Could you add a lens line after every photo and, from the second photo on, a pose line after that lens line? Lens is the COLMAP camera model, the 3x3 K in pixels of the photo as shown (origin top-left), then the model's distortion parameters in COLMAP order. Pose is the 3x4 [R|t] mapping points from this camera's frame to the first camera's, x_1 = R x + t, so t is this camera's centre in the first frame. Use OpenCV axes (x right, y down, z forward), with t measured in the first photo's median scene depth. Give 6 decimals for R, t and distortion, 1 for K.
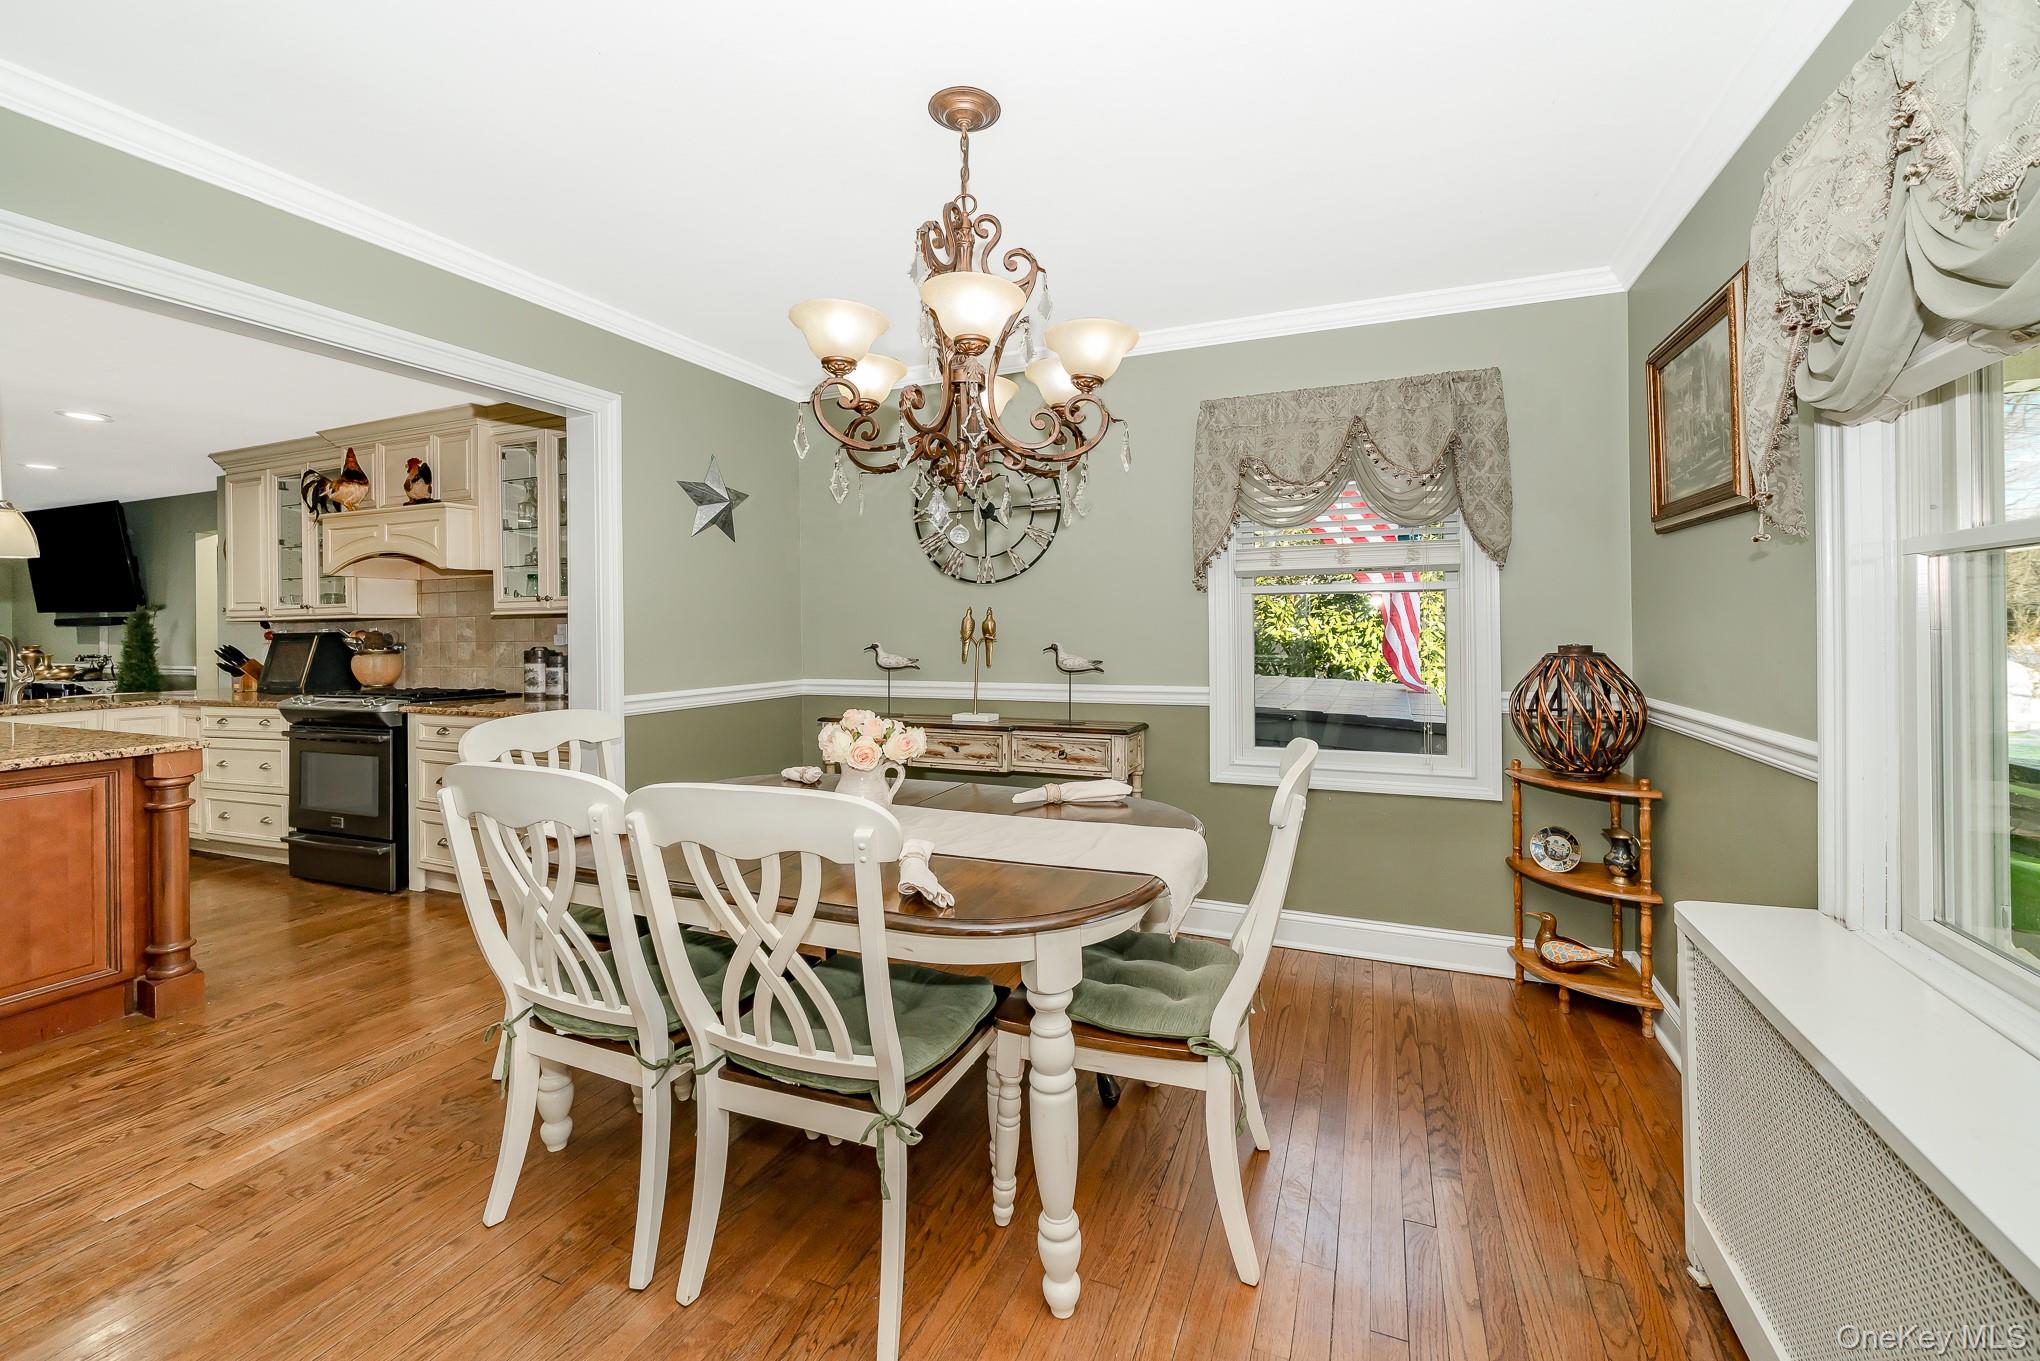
lens RADIAL K [[789.9, 0, 1069.6], [0, 789.9, 624.7], [0, 0, 1]] dist [-0.000661, 0.000057]
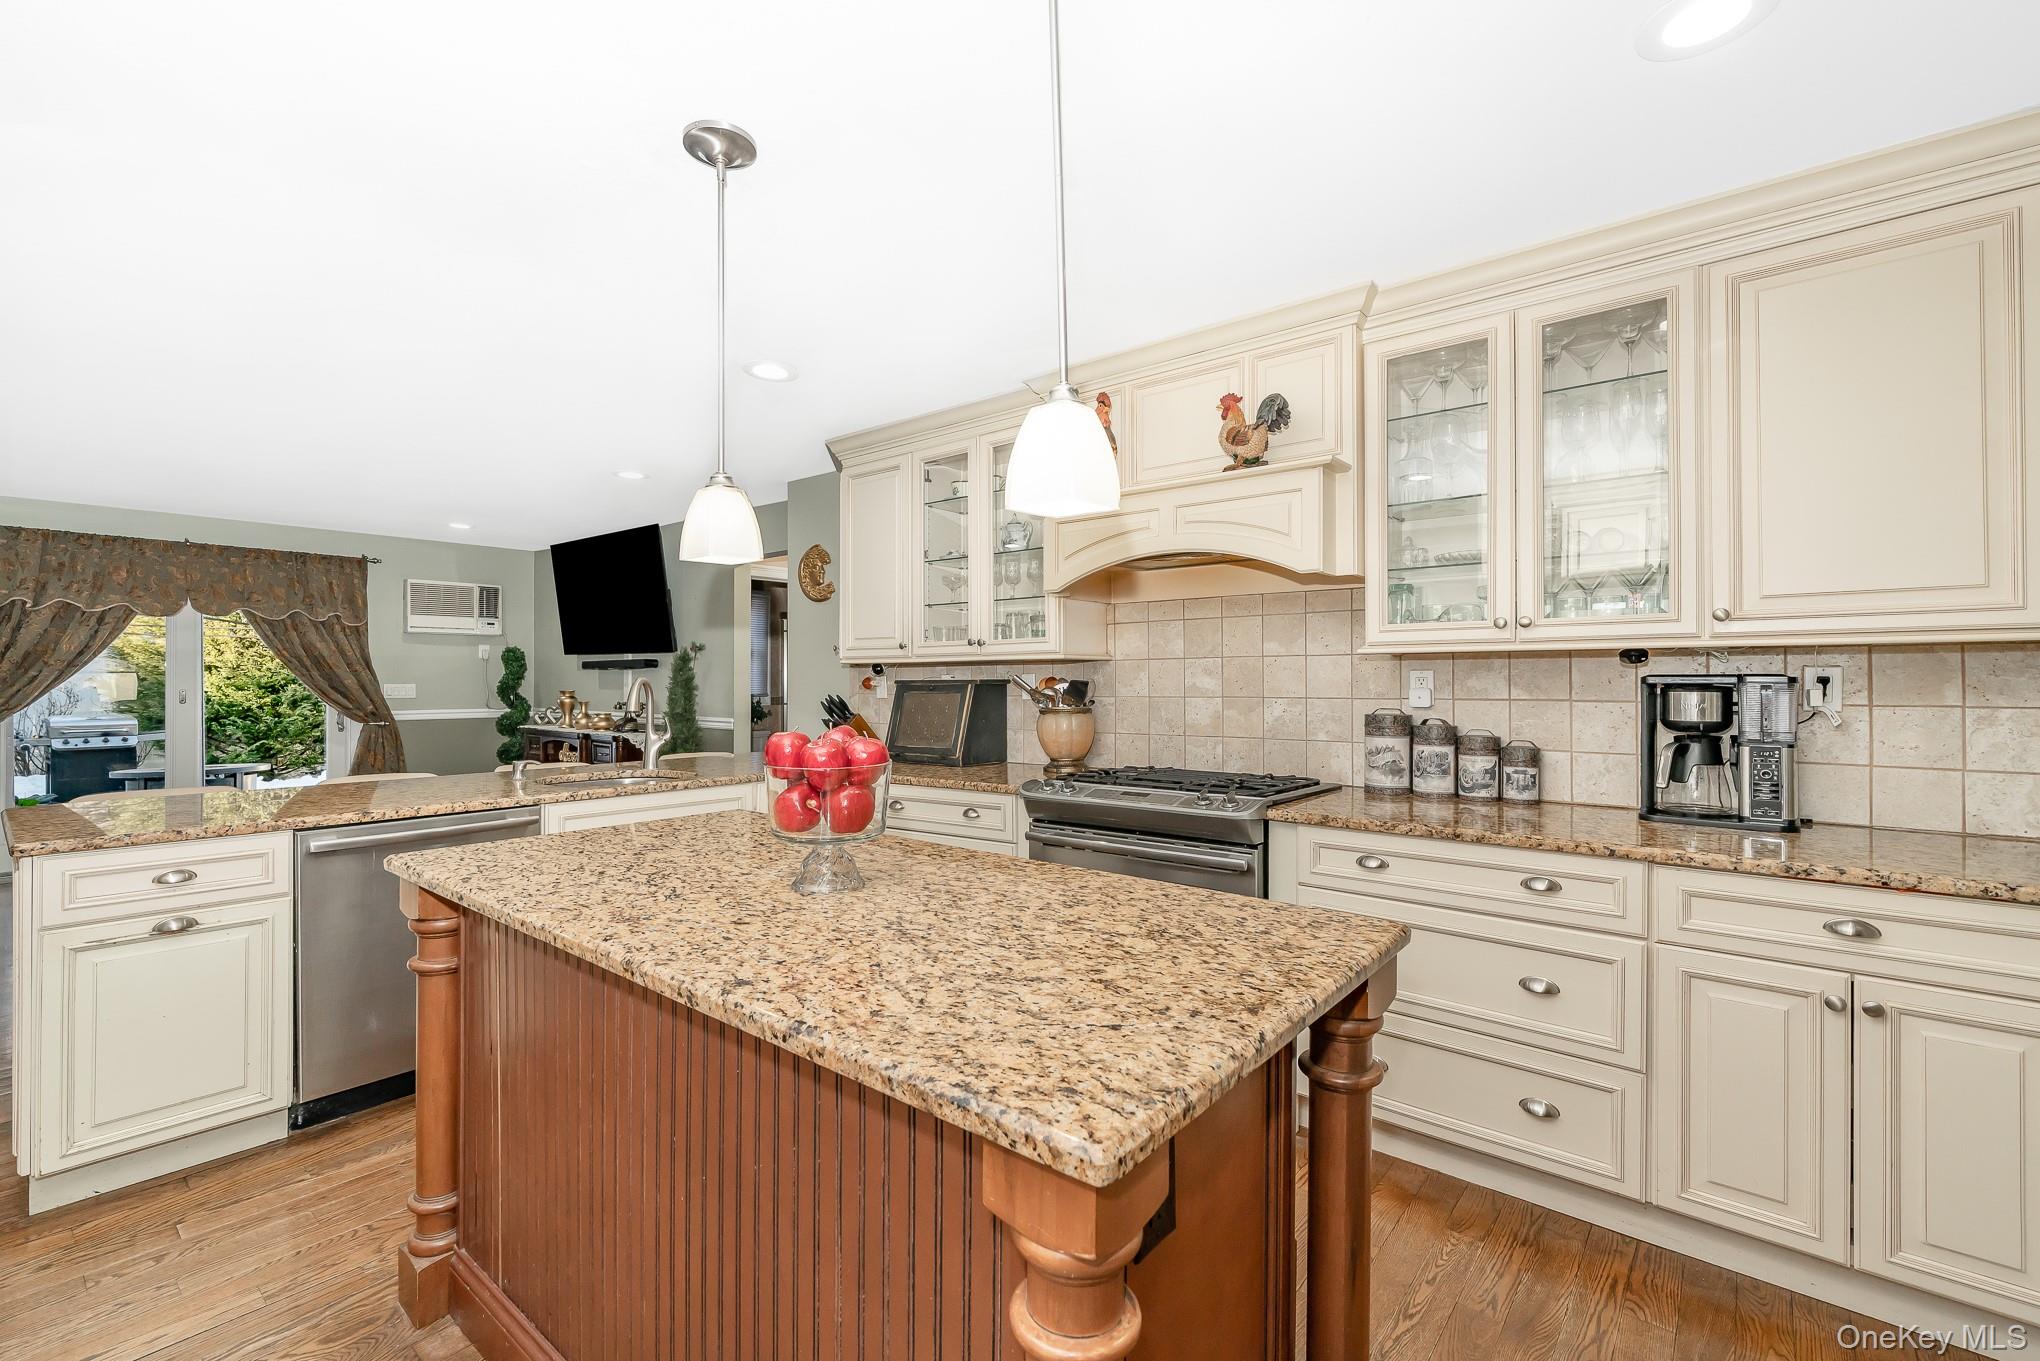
lens RADIAL K [[890.8, 0, 1017.4], [0, 890.8, 677.7], [0, 0, 1]] dist [0.002890, 0.000287]
pose [[0.946708, 0.012057, -0.321867, -0.527806], [-0.012990, 0.999915, -0.000750, 0.006309], [0.321831, 0.004891, 0.946784, 0.210004]]
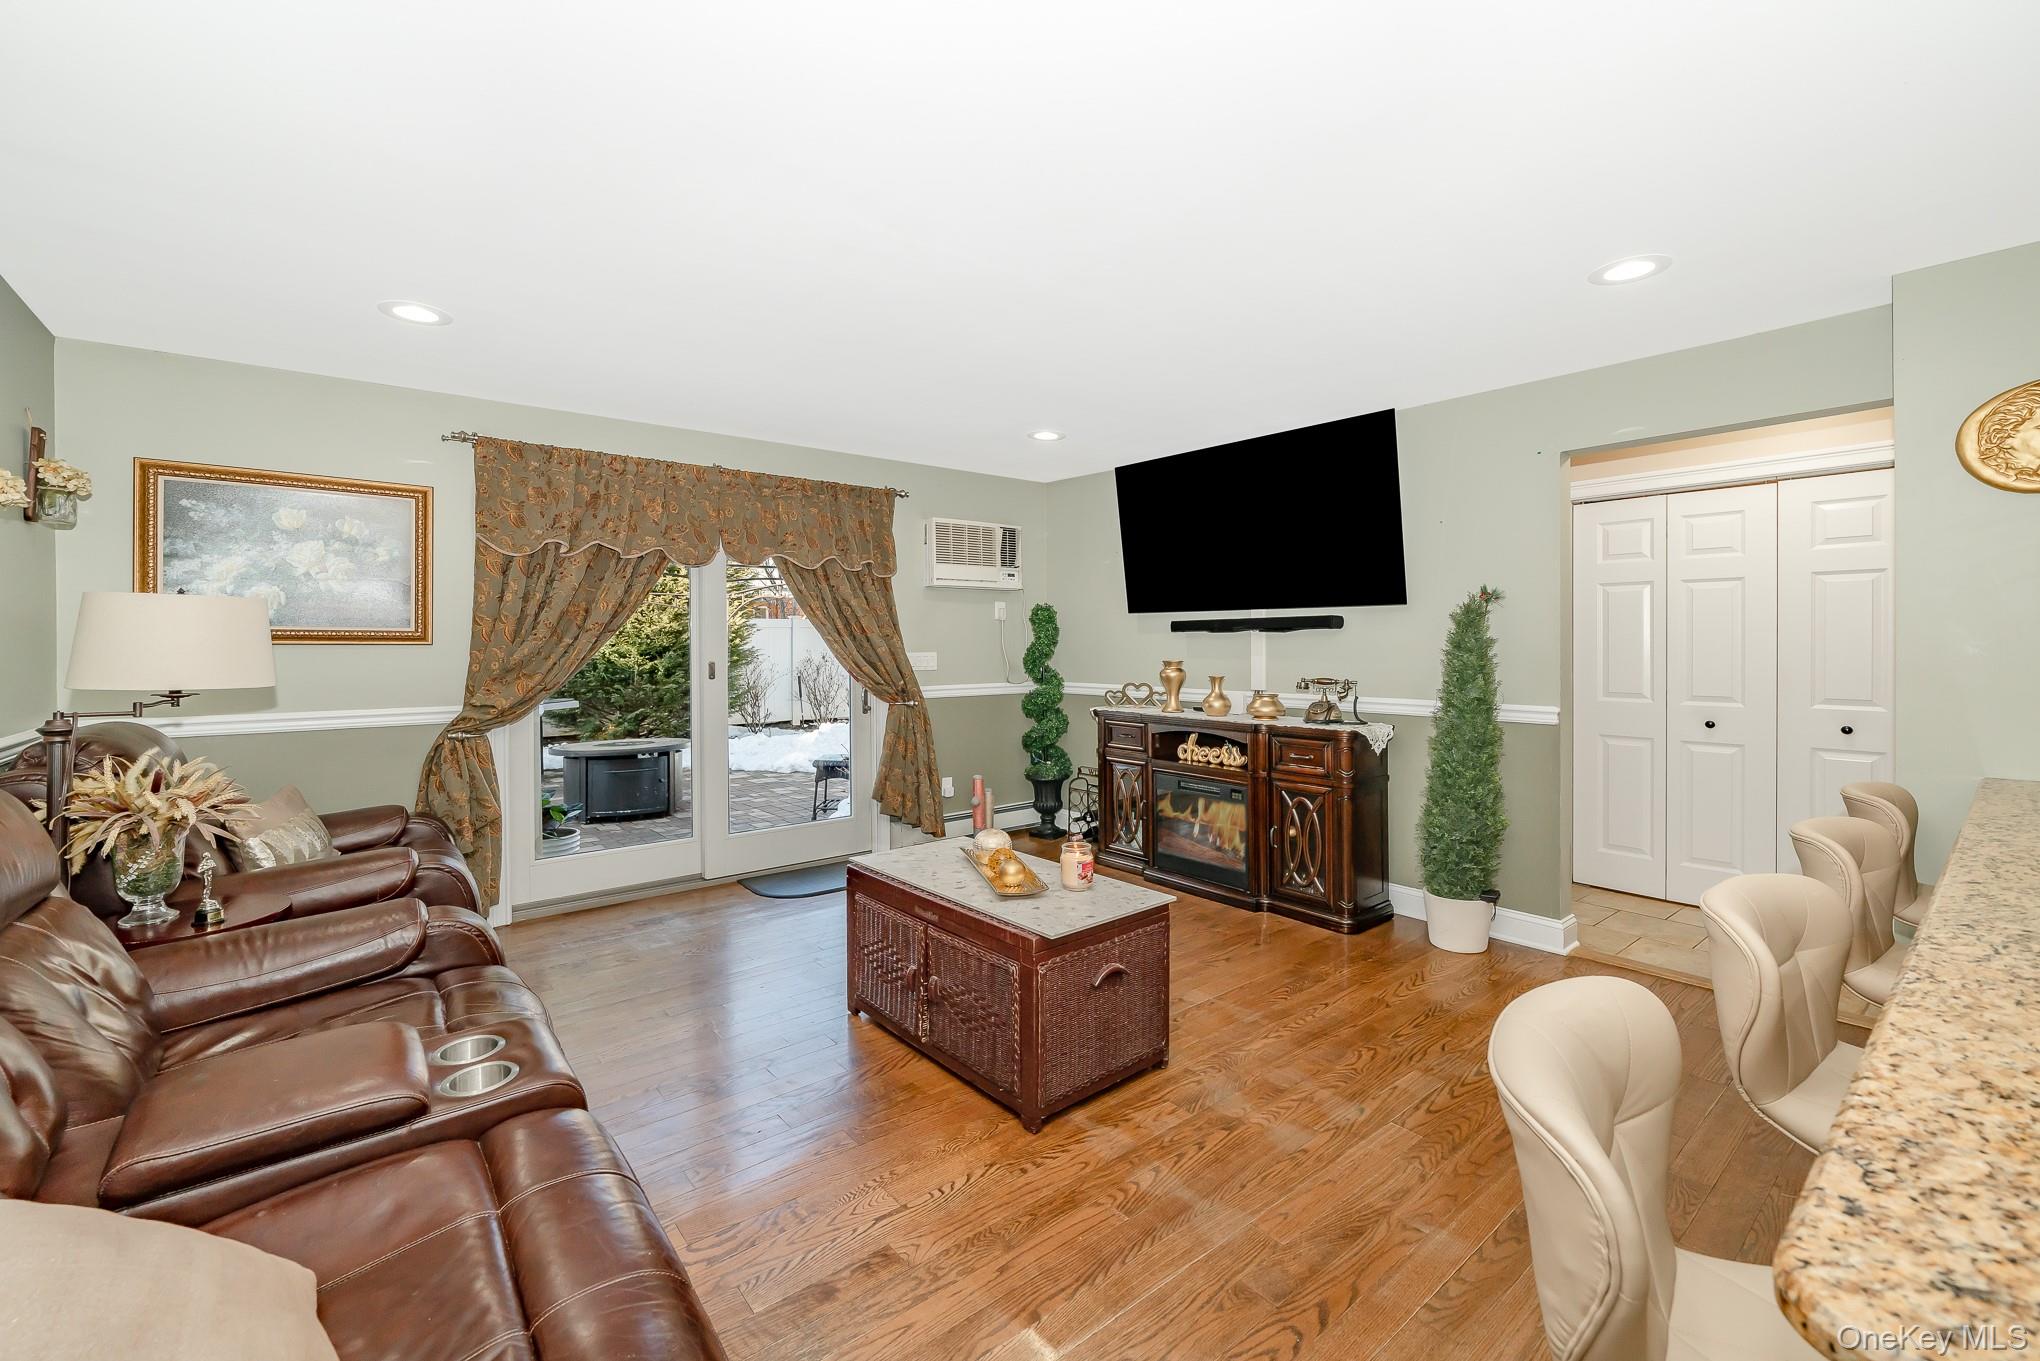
lens RADIAL K [[789.9, 0, 984.5], [0, 789.9, 647.2], [0, 0, 1]] dist [-0.000661, 0.000057]
pose [[0.881403, 0.011284, -0.472230, -1.209736], [-0.008953, 0.999934, 0.007185, 0.012231], [0.472280, -0.002105, 0.881446, 0.367670]]
